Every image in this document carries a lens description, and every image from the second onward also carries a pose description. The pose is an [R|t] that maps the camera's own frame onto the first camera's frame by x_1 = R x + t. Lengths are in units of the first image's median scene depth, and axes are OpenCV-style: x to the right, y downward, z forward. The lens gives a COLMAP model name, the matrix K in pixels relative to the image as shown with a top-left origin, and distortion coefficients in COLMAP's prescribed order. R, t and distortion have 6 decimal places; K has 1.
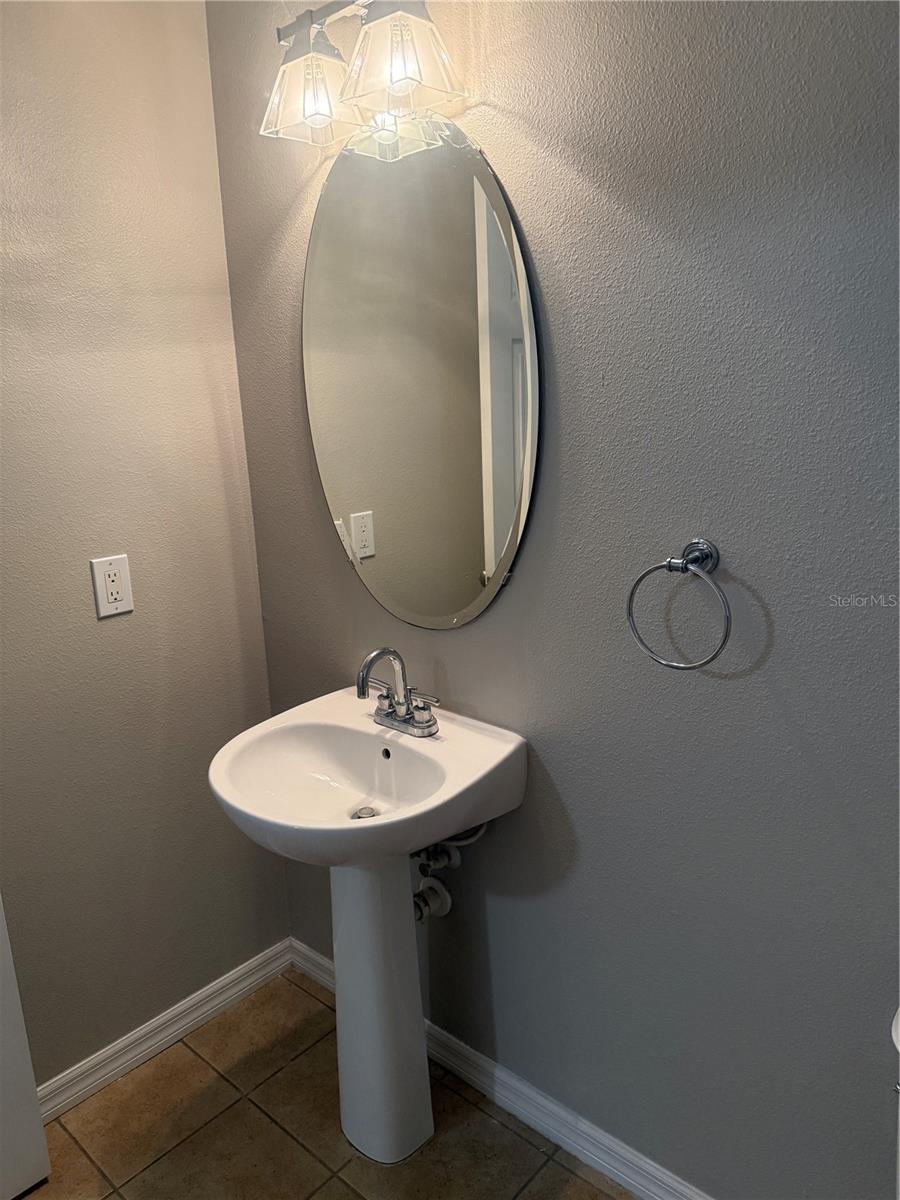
lens RADIAL K [[853.6, 0, 453.2], [0, 853.6, 605.7], [0, 0, 1]] dist [0.056497, -0.048532]
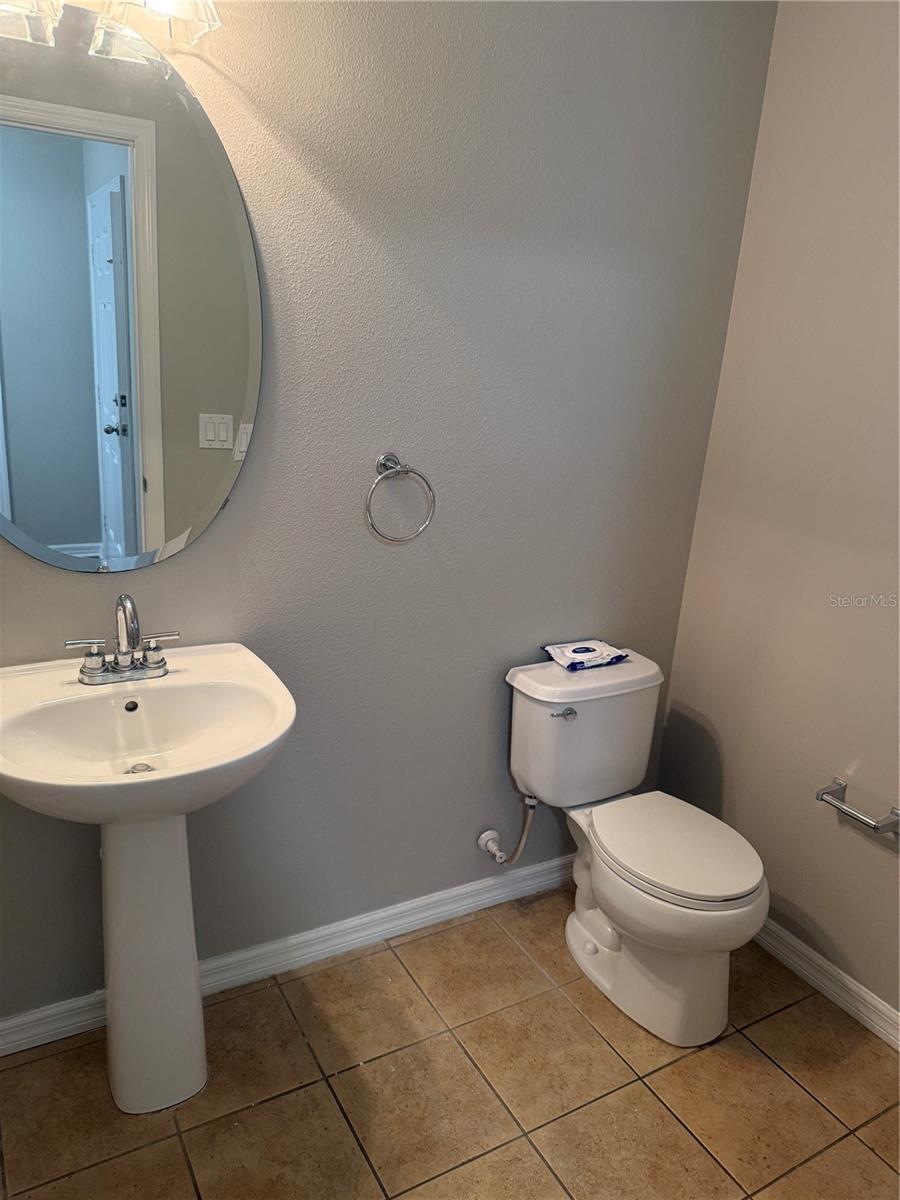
lens RADIAL K [[853.6, 0, 453.1], [0, 853.6, 596.6], [0, 0, 1]] dist [0.056497, -0.048532]
pose [[0.321645, -0.214555, 0.922231, -0.826977], [0.154236, 0.972852, 0.172539, -0.056094], [-0.934214, 0.086745, 0.346006, 0.326845]]
